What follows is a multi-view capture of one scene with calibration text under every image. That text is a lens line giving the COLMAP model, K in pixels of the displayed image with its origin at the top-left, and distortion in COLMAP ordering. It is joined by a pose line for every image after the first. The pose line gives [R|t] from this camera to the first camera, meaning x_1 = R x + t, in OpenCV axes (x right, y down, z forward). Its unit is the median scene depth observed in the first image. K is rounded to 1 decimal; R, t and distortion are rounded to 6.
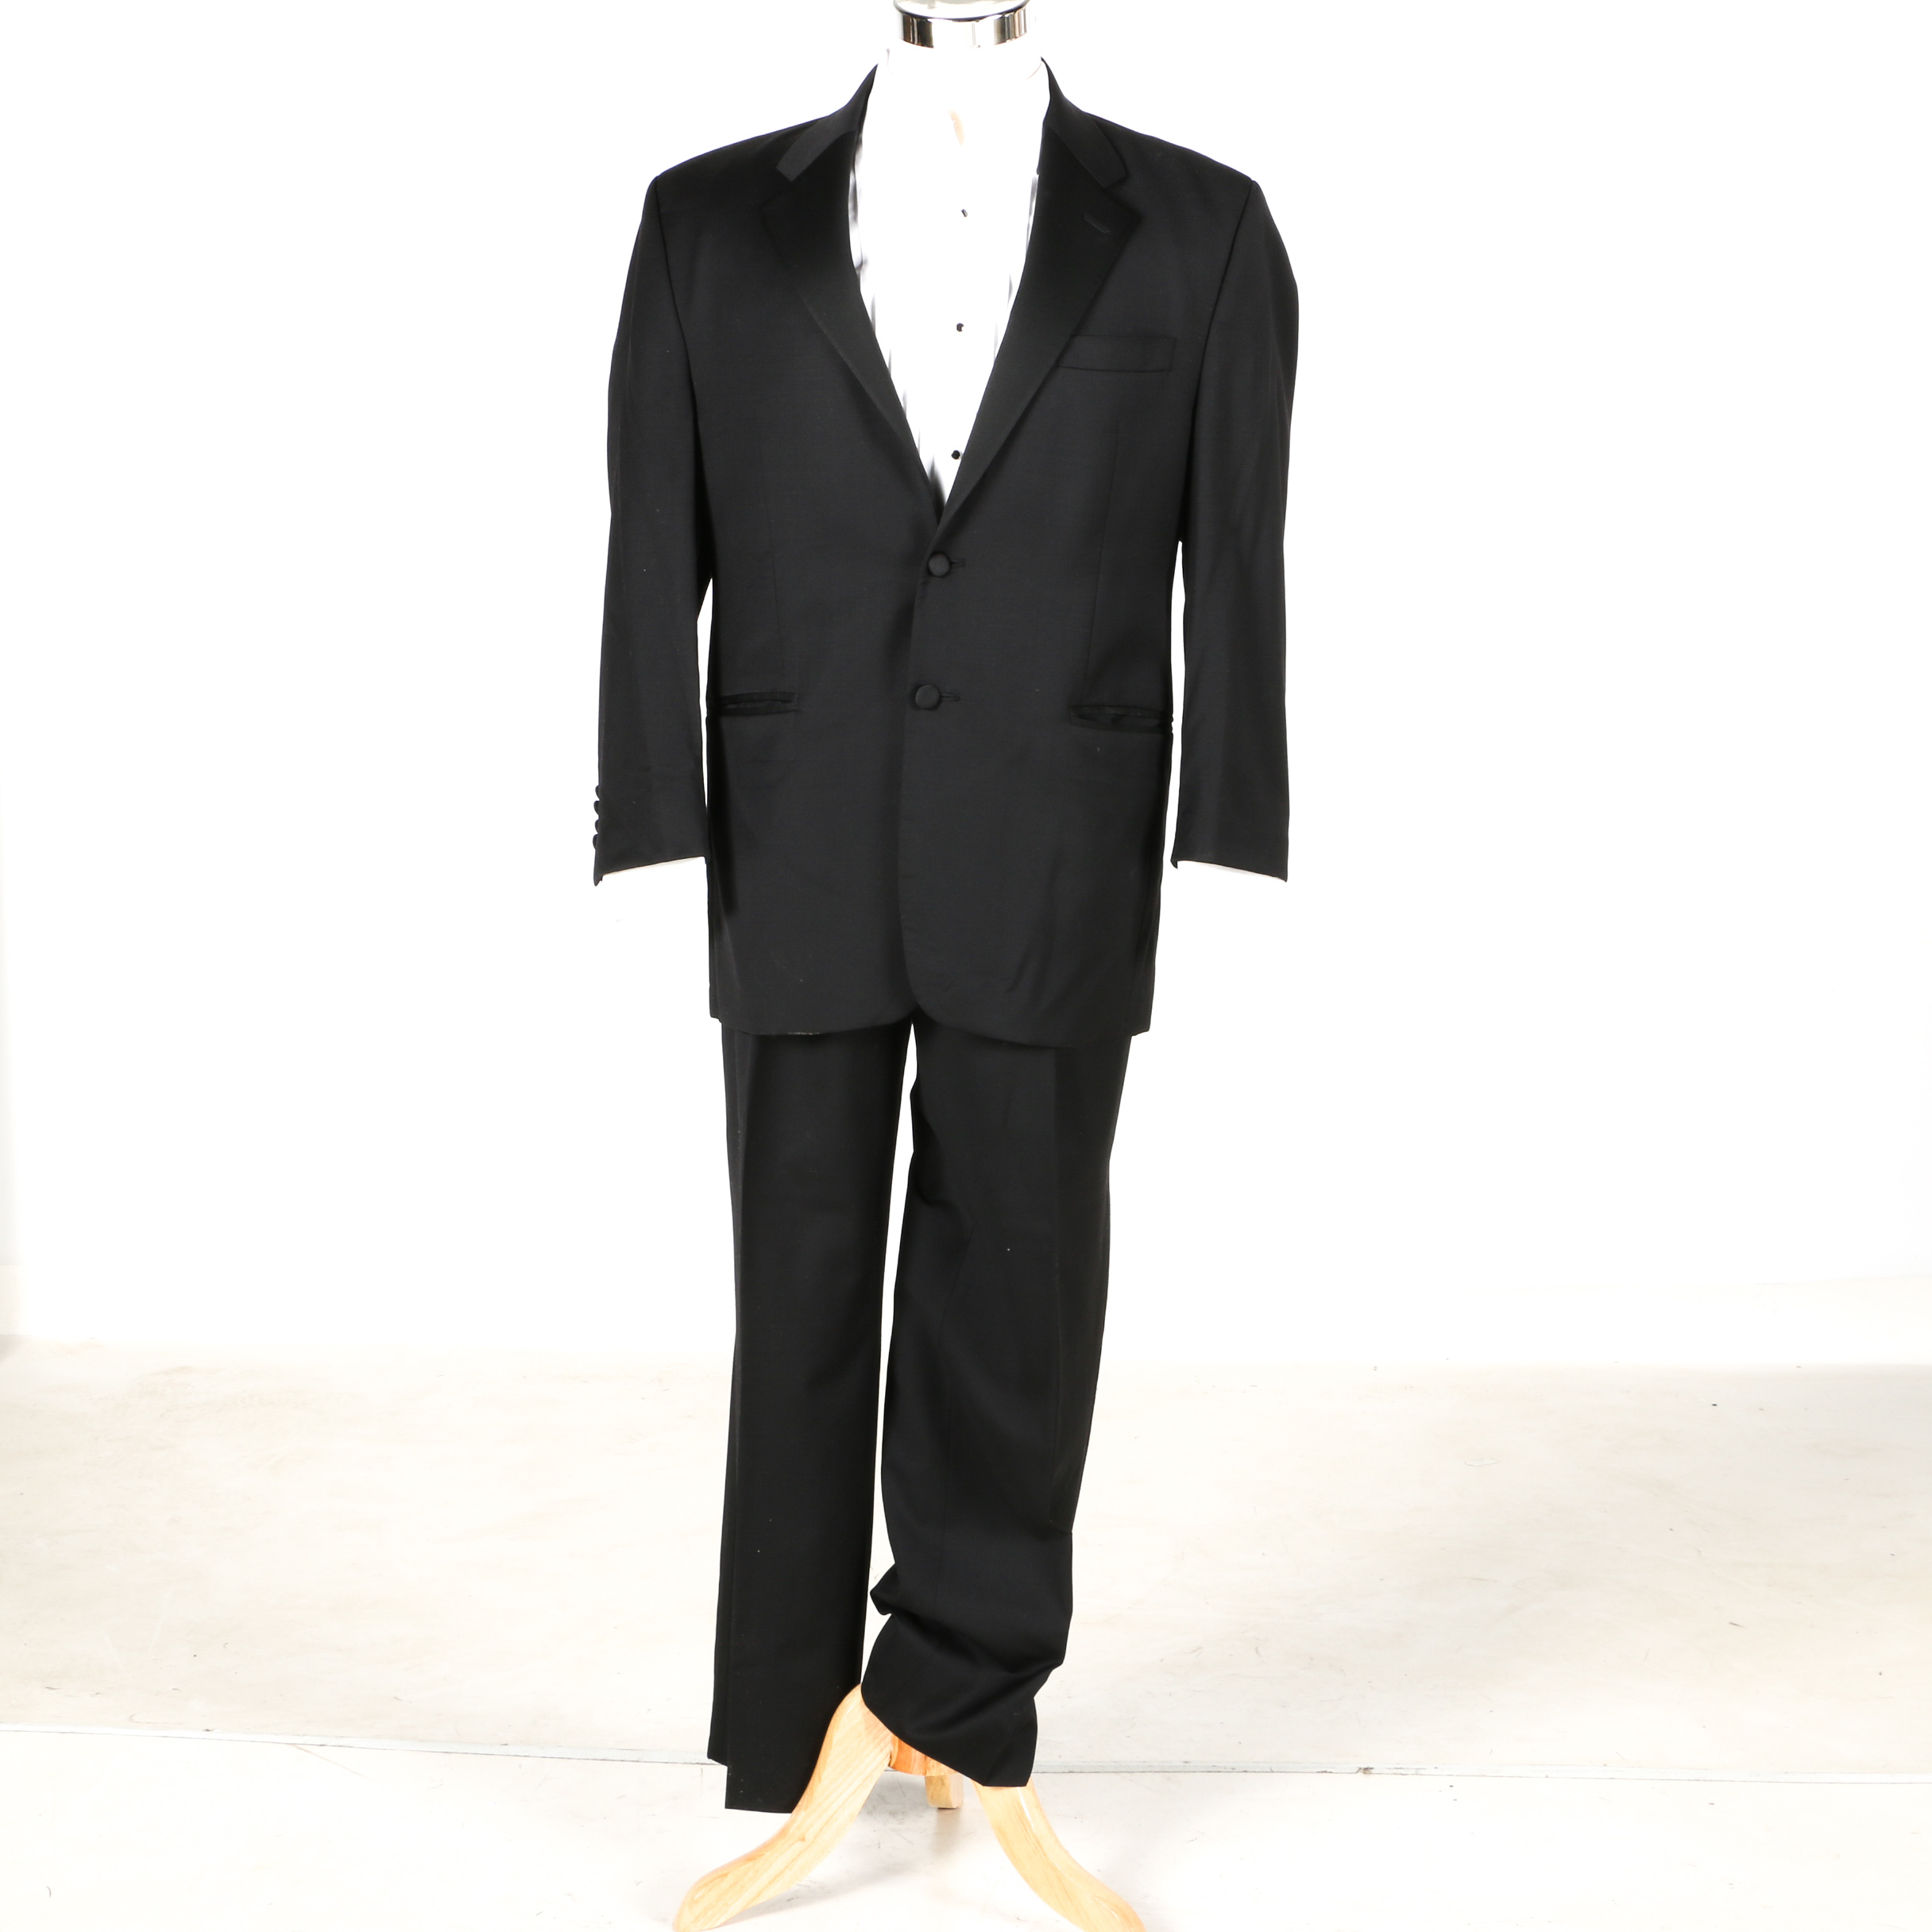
lens RADIAL K [[4086.2, 0, 954.7], [0, 4086.2, 954.3], [0, 0, 1]] dist [-0.064100, 0.000000]
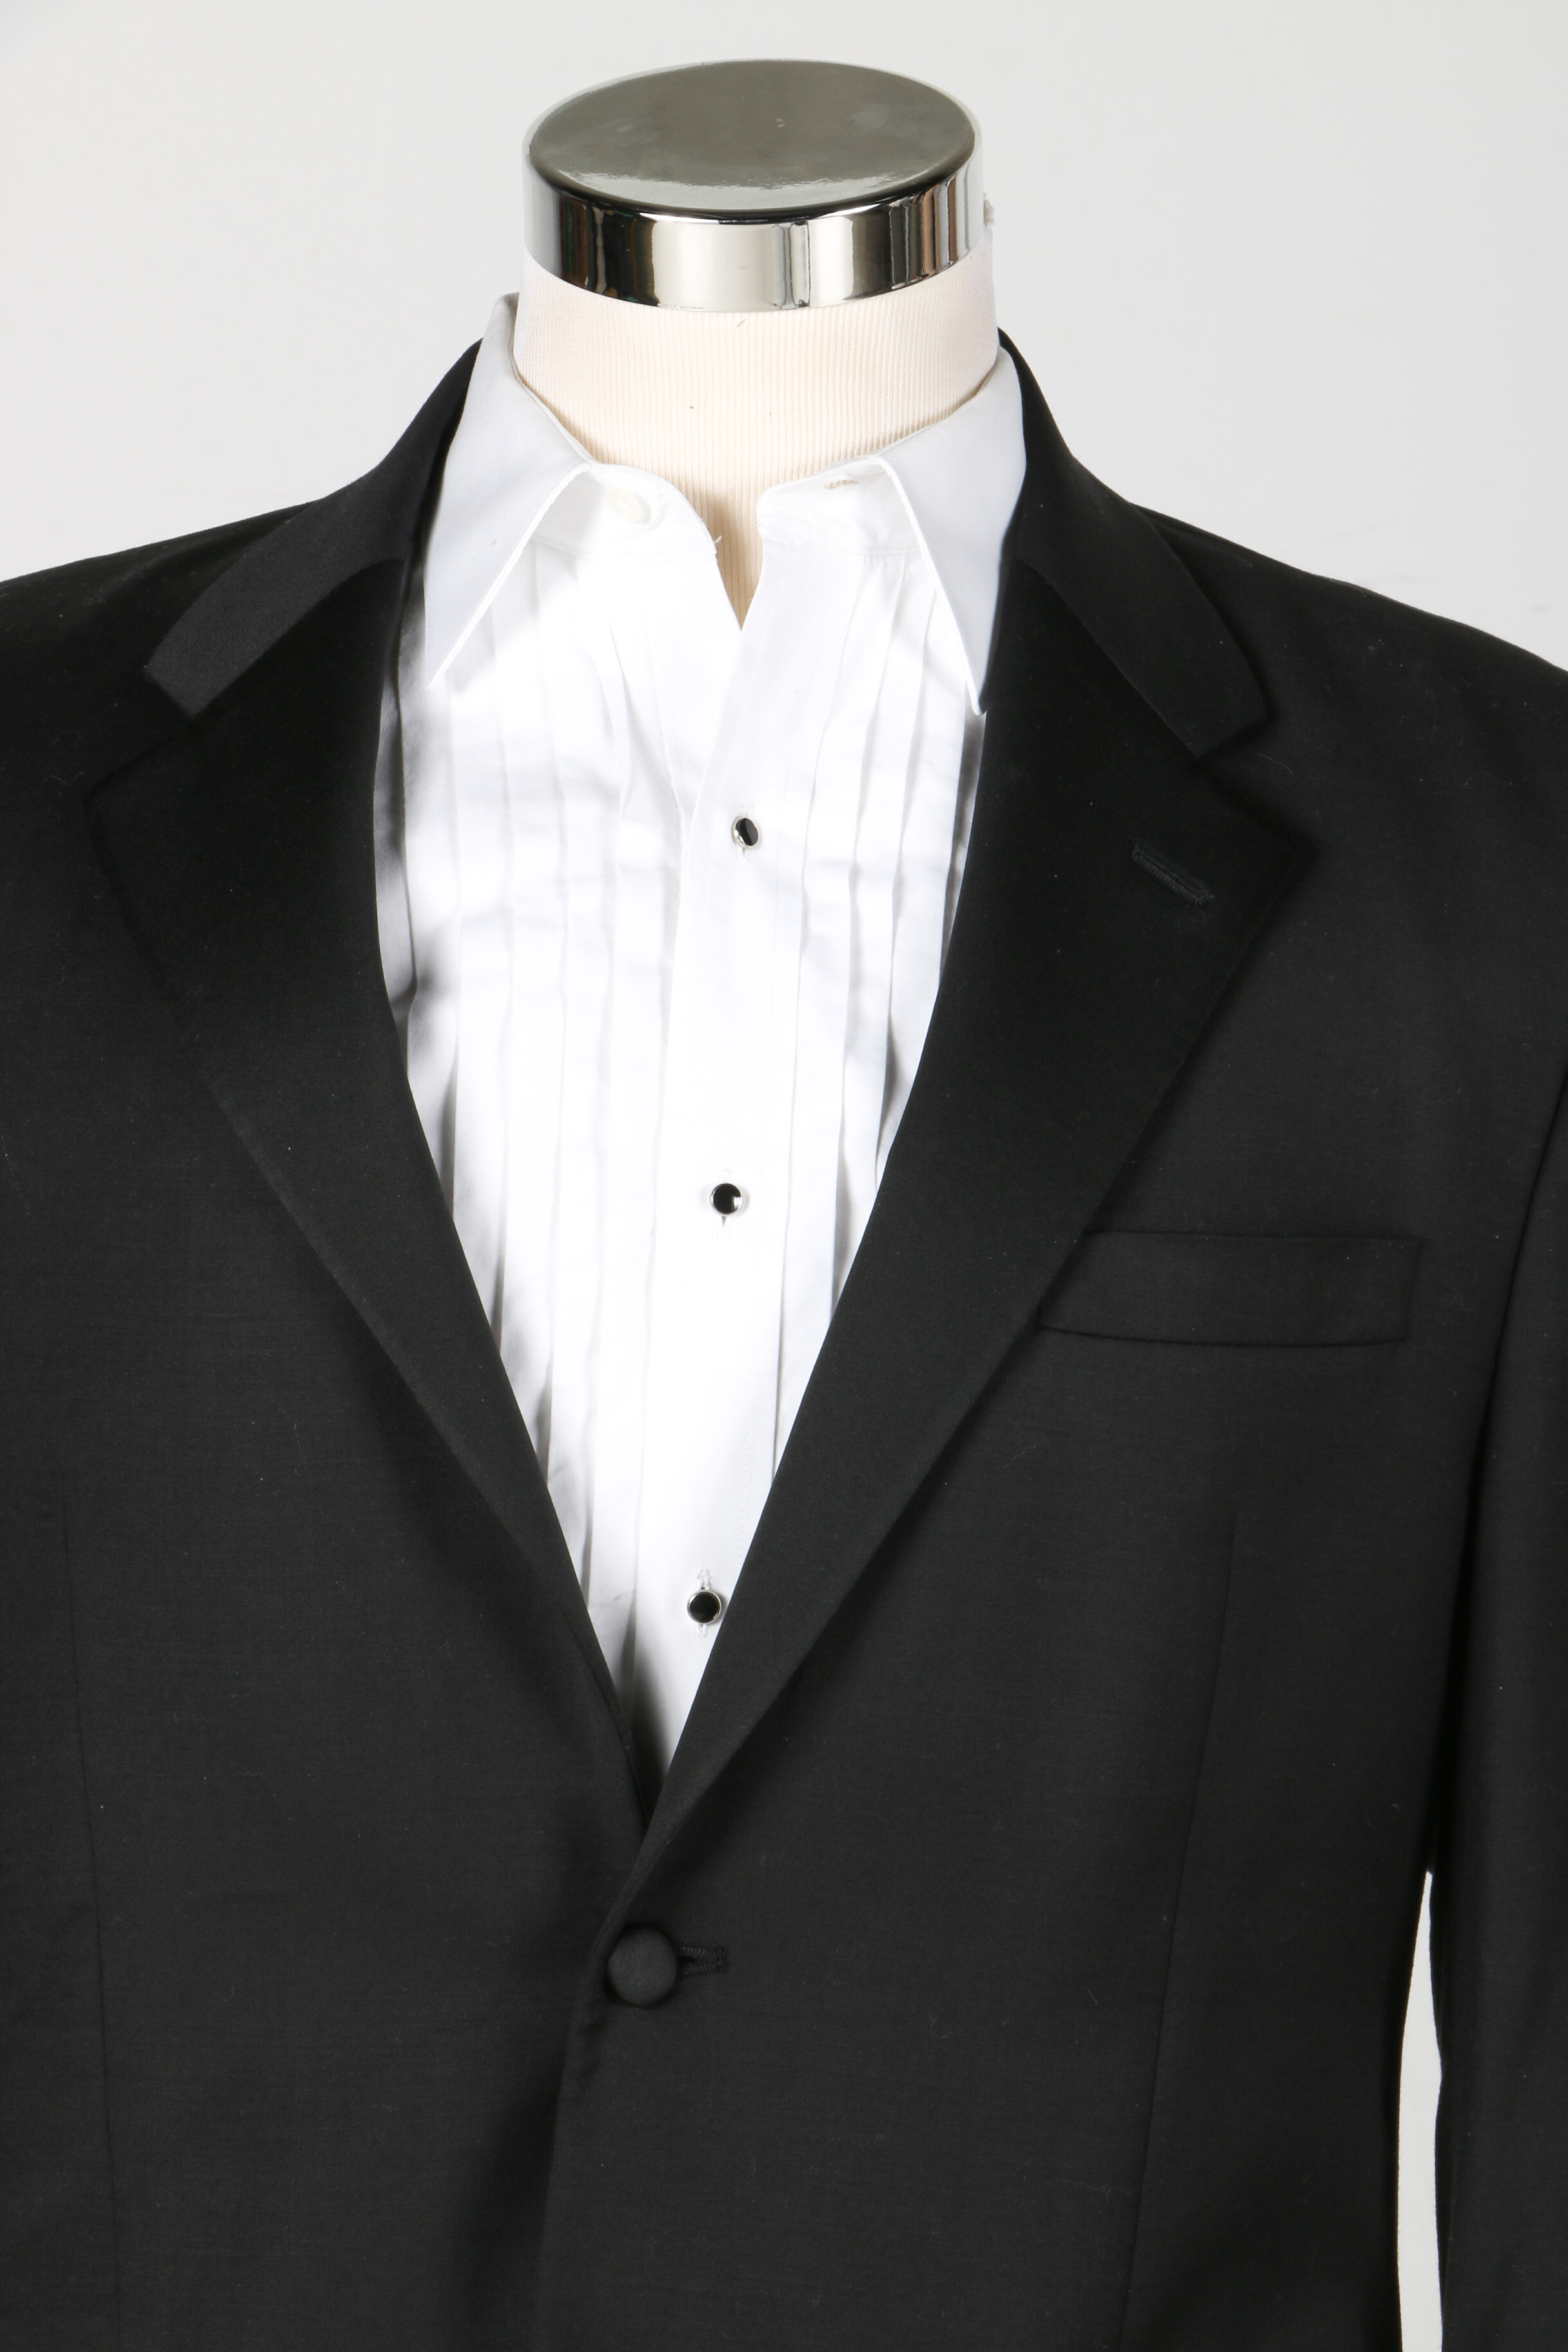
lens RADIAL K [[11411.2, 0, 802.2], [0, 11411.2, 1176.5], [0, 0, 1]] dist [1.426023, 0.000000]
pose [[0.999802, 0.019110, 0.005616, 0.002141], [-0.018123, 0.989751, -0.141648, -0.031926], [-0.008265, 0.141518, 0.989901, 0.139154]]
